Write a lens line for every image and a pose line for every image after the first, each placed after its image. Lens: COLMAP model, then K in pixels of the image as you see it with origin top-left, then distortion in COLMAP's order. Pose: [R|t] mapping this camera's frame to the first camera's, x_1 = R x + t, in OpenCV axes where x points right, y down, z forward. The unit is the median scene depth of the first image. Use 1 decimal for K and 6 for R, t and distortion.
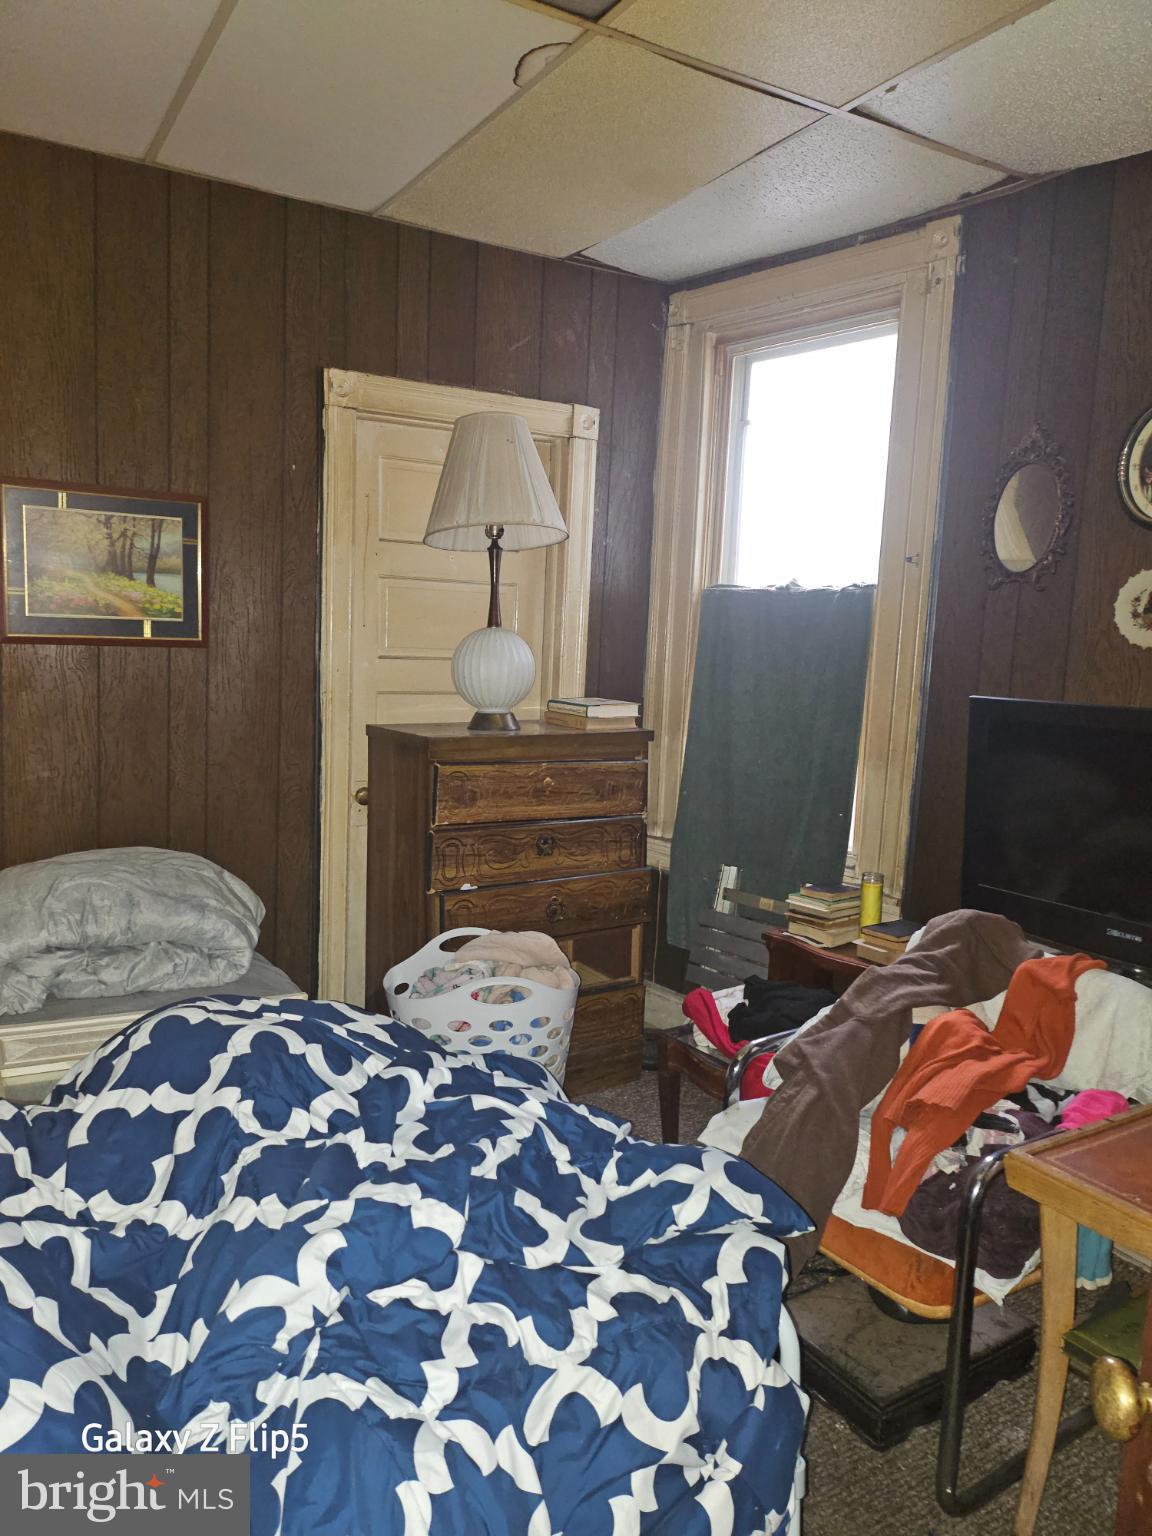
lens RADIAL K [[1093.2, 0, 575.1], [0, 1093.2, 771.3], [0, 0, 1]] dist [0.046857, -0.007427]
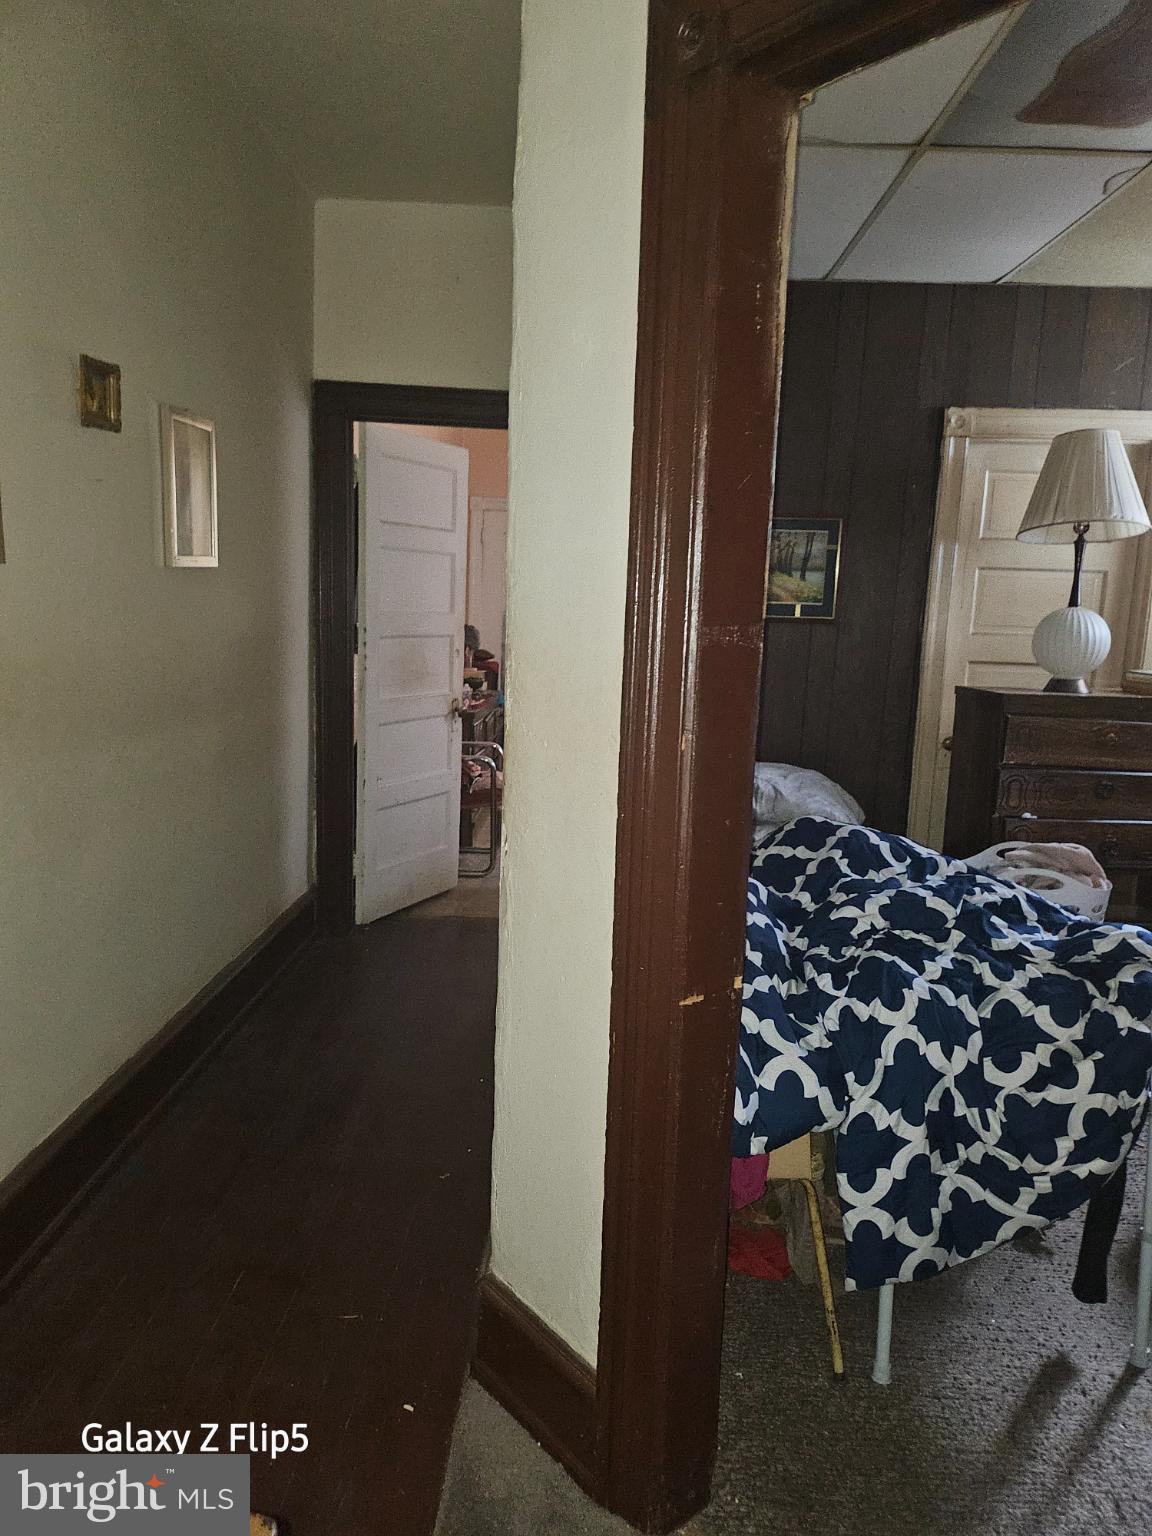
lens RADIAL K [[1093.2, 0, 573.7], [0, 1093.2, 769.1], [0, 0, 1]] dist [0.046857, -0.007427]
pose [[0.851599, 0.070562, -0.519423, 0.244968], [-0.070536, 0.997312, 0.019837, 0.144739], [0.519427, 0.019745, 0.854287, -0.762309]]
